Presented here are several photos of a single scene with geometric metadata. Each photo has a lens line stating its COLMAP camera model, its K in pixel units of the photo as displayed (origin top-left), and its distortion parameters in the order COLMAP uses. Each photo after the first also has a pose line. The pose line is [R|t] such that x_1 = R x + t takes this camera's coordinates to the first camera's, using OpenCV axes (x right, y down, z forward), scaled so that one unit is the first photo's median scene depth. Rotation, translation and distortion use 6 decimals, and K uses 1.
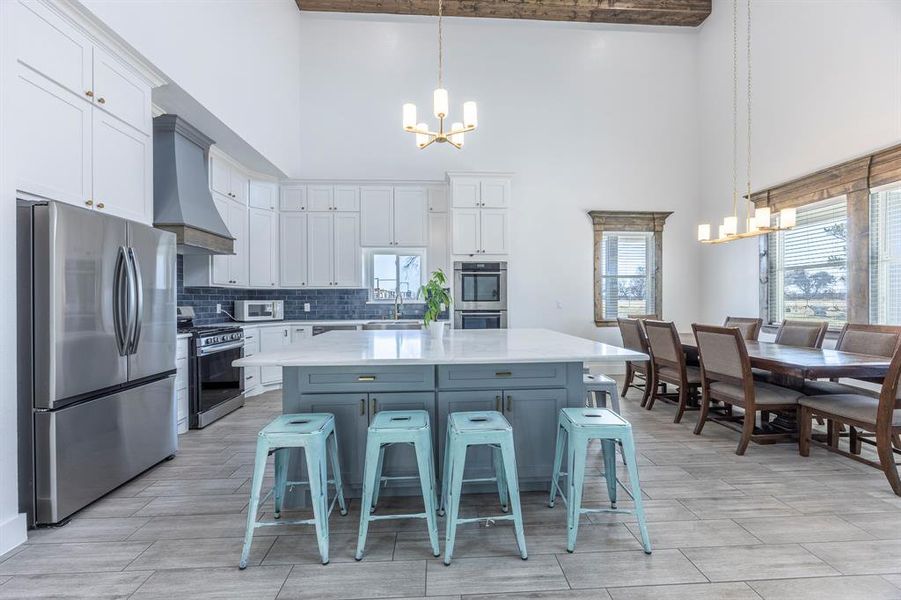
lens RADIAL K [[349.5, 0, 448.4], [0, 349.5, 300.8], [0, 0, 1]] dist [-0.003574, 0.000477]
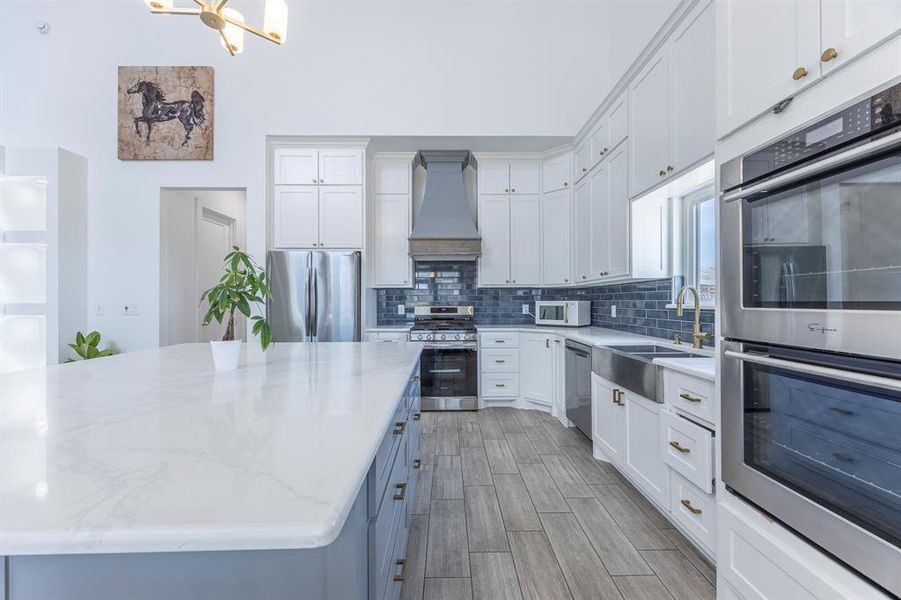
lens RADIAL K [[349.5, 0, 451.9], [0, 349.5, 301.9], [0, 0, 1]] dist [-0.003574, 0.000477]
pose [[-0.035948, 0.005319, -0.999340, 0.309541], [0.003993, 0.999979, 0.005179, -0.004209], [0.999346, -0.003804, -0.035968, 0.807711]]
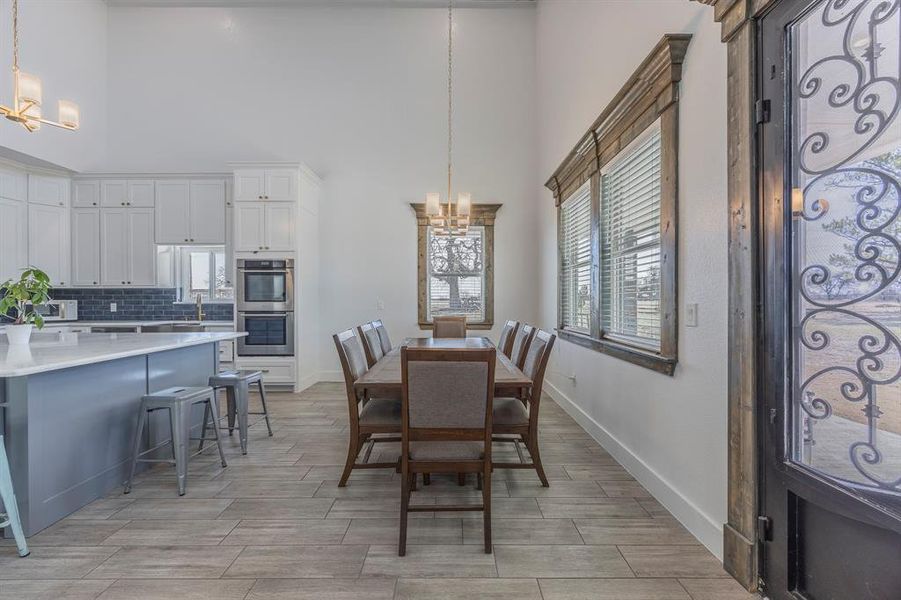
lens RADIAL K [[349.5, 0, 450.9], [0, 349.5, 299.5], [0, 0, 1]] dist [-0.003574, 0.000477]
pose [[0.998940, 0.002456, -0.045976, 0.641533], [-0.002668, 0.999986, -0.004546, -0.001777], [0.045964, 0.004664, 0.998932, 0.098763]]
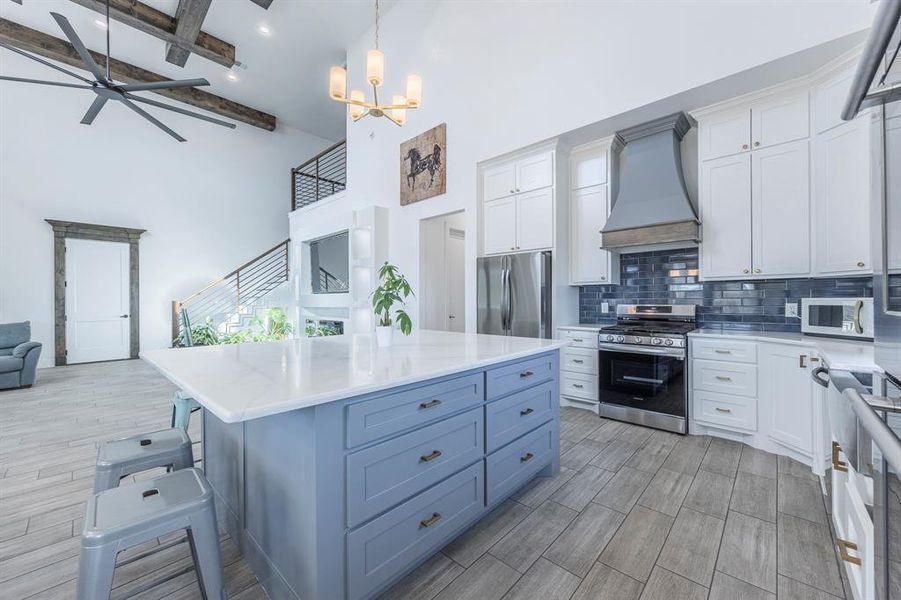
lens RADIAL K [[349.5, 0, 452.7], [0, 349.5, 300.9], [0, 0, 1]] dist [-0.003574, 0.000477]
pose [[-0.717990, 0.009105, -0.695994, 0.258011], [0.008068, 0.999956, 0.004759, -0.003829], [0.696007, -0.002199, -0.718031, 0.999092]]
